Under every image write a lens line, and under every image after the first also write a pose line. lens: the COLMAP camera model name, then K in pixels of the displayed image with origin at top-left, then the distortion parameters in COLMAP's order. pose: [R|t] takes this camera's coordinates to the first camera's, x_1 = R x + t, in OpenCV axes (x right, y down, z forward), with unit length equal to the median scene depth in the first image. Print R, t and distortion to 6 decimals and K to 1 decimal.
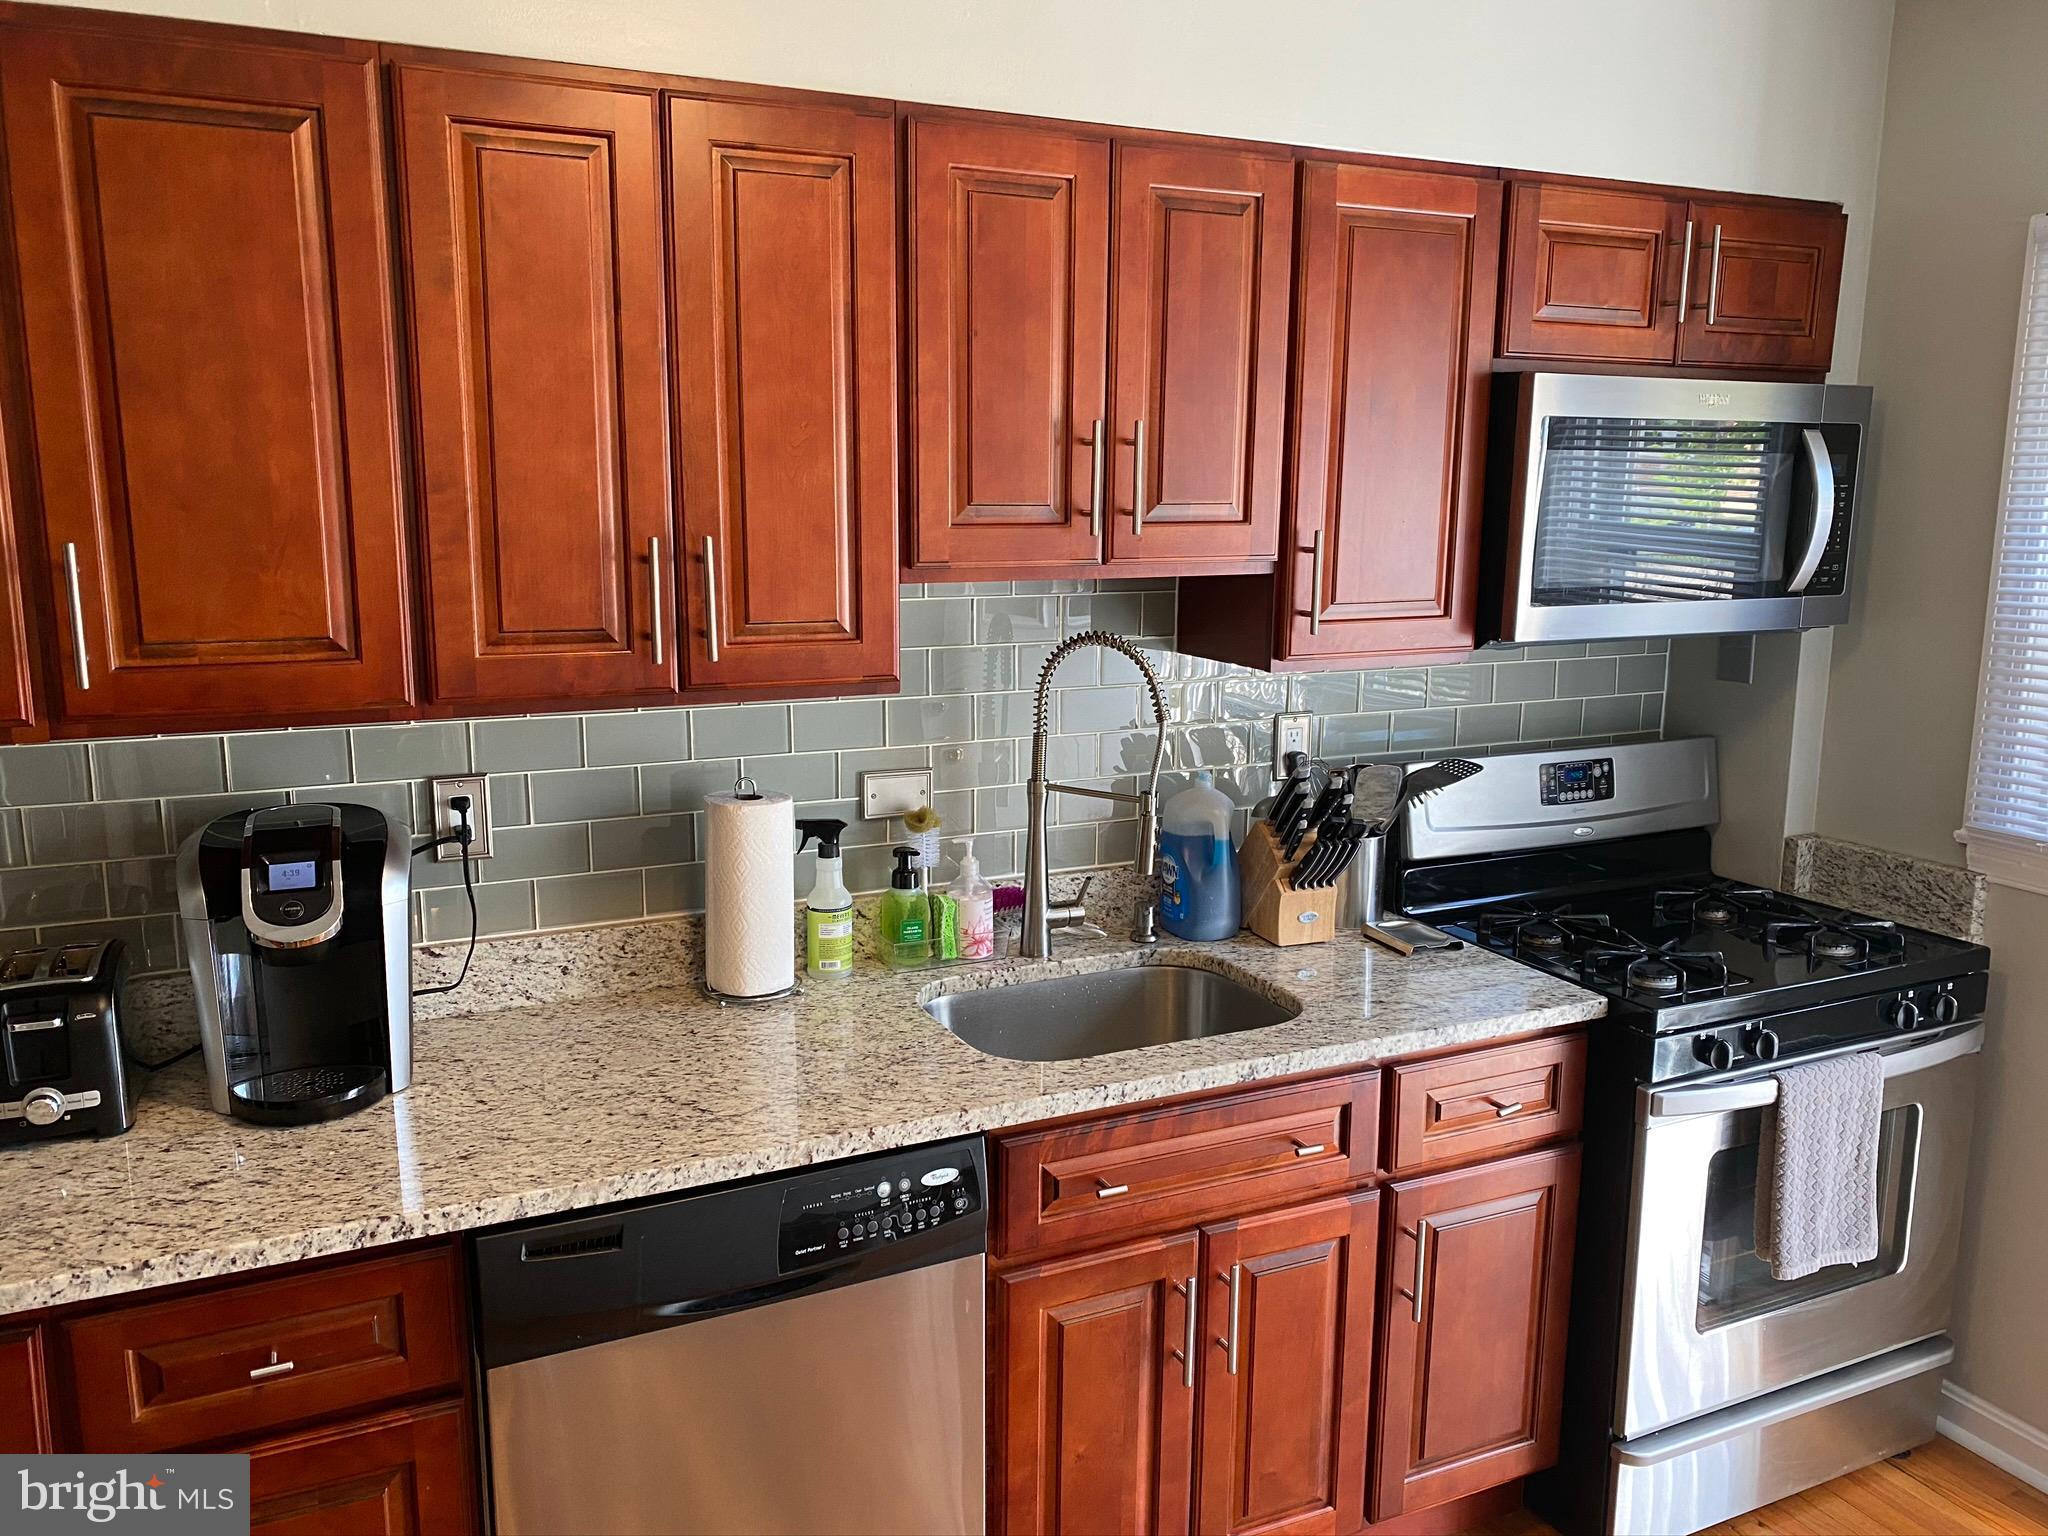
lens RADIAL K [[1561.9, 0, 1022.1], [0, 1561.9, 758.1], [0, 0, 1]] dist [0.049560, -0.083138]
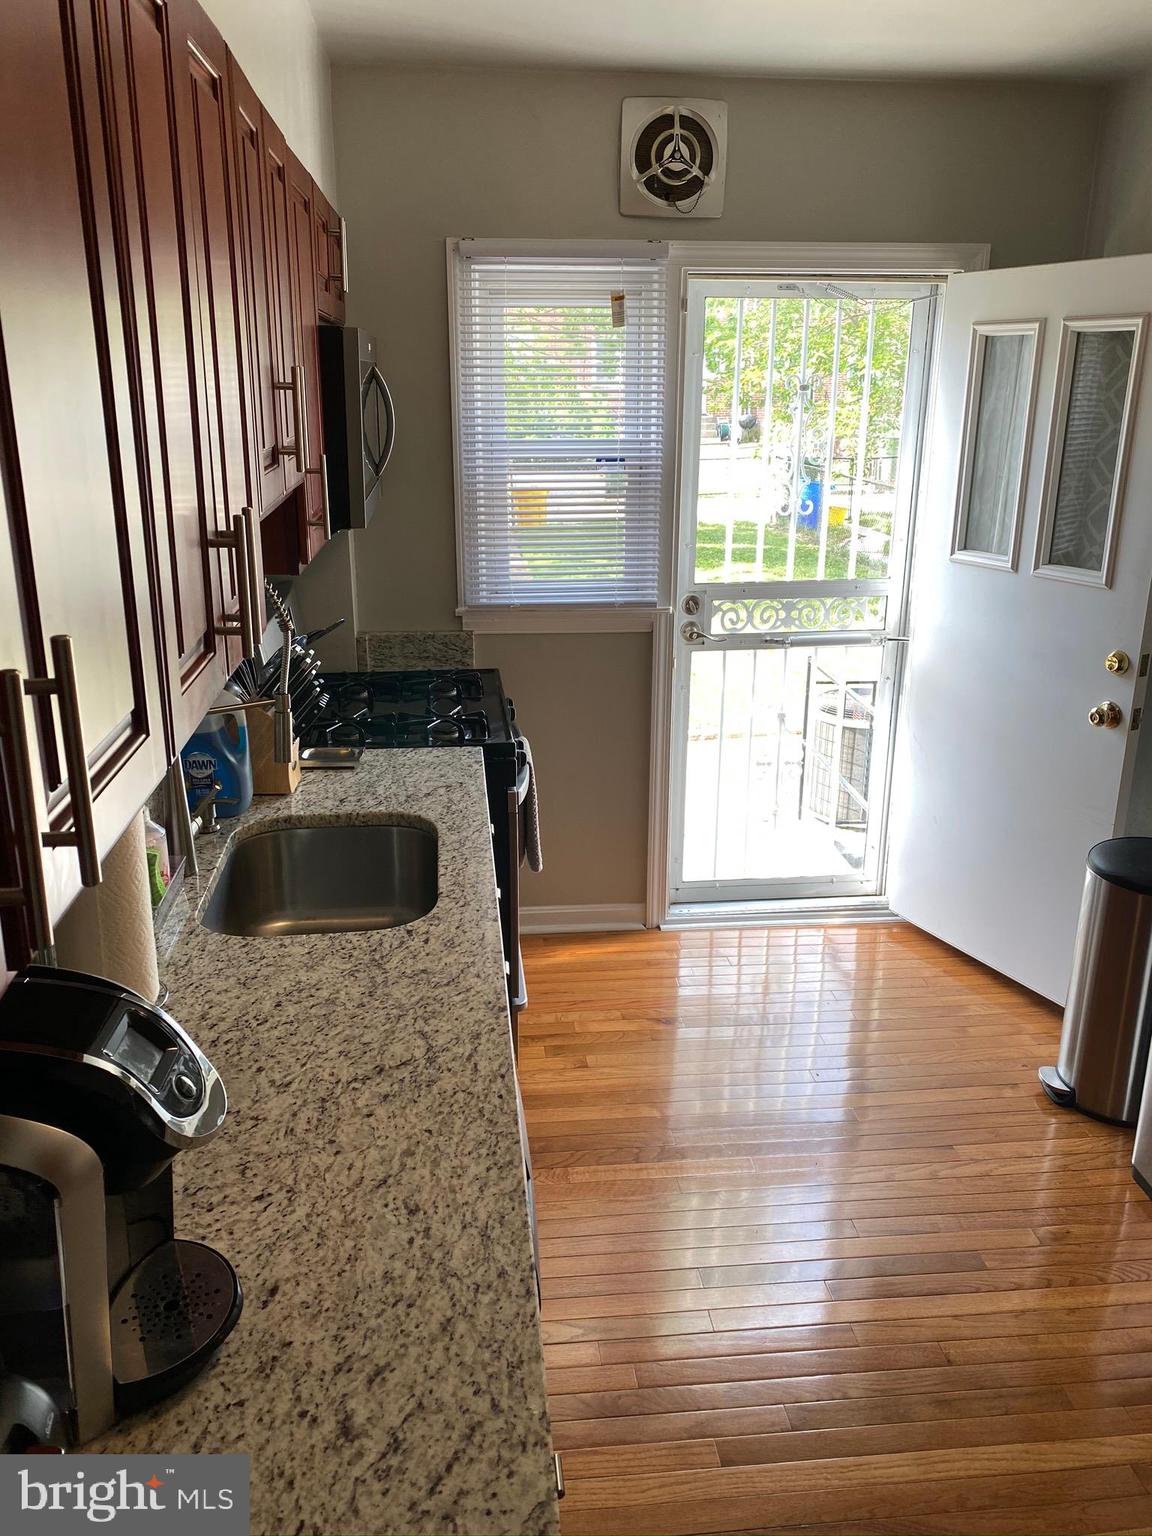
lens RADIAL K [[1171.4, 0, 572.0], [0, 1171.4, 773.6], [0, 0, 1]] dist [0.049560, -0.083138]
pose [[0.341682, -0.306759, 0.888342, -0.714126], [0.171021, 0.949743, 0.262183, -0.124699], [-0.924124, 0.062342, 0.376972, 0.539308]]
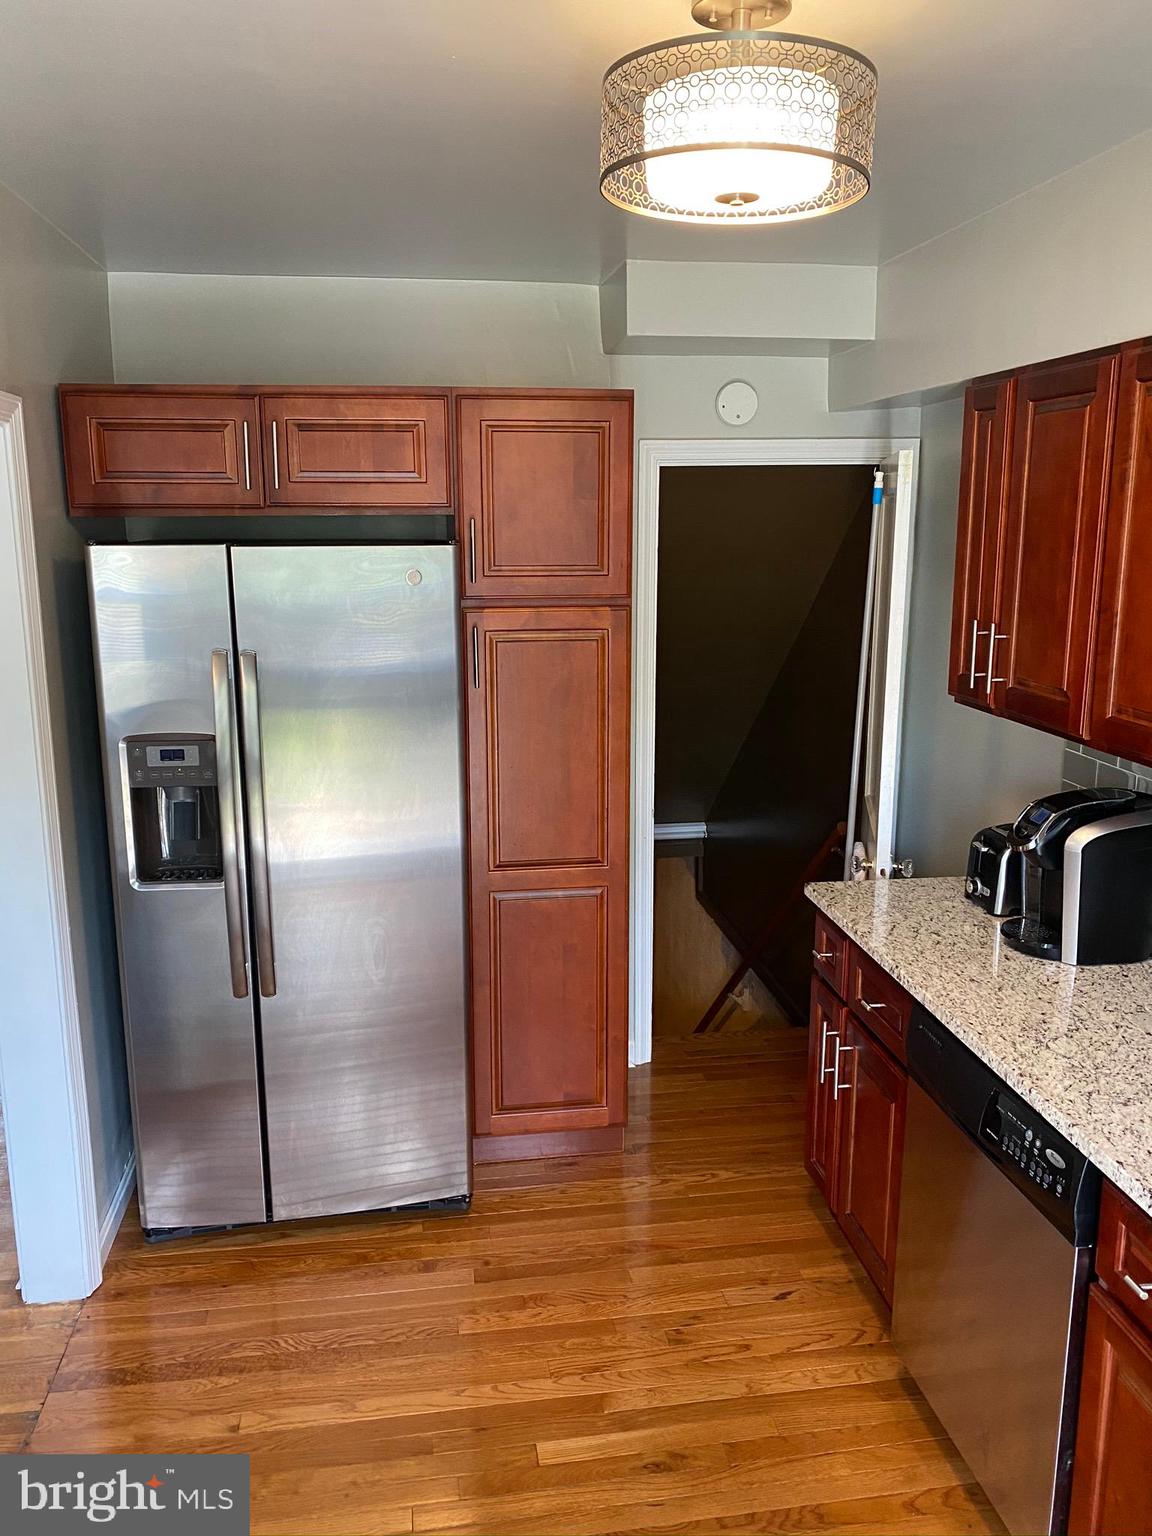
lens RADIAL K [[1171.4, 0, 577.3], [0, 1171.4, 767.3], [0, 0, 1]] dist [0.049560, -0.083138]
pose [[-0.304556, 0.186530, -0.934051, 0.825416], [-0.167400, 0.954892, 0.245274, -0.191780], [0.937669, 0.231060, -0.259593, 0.731350]]
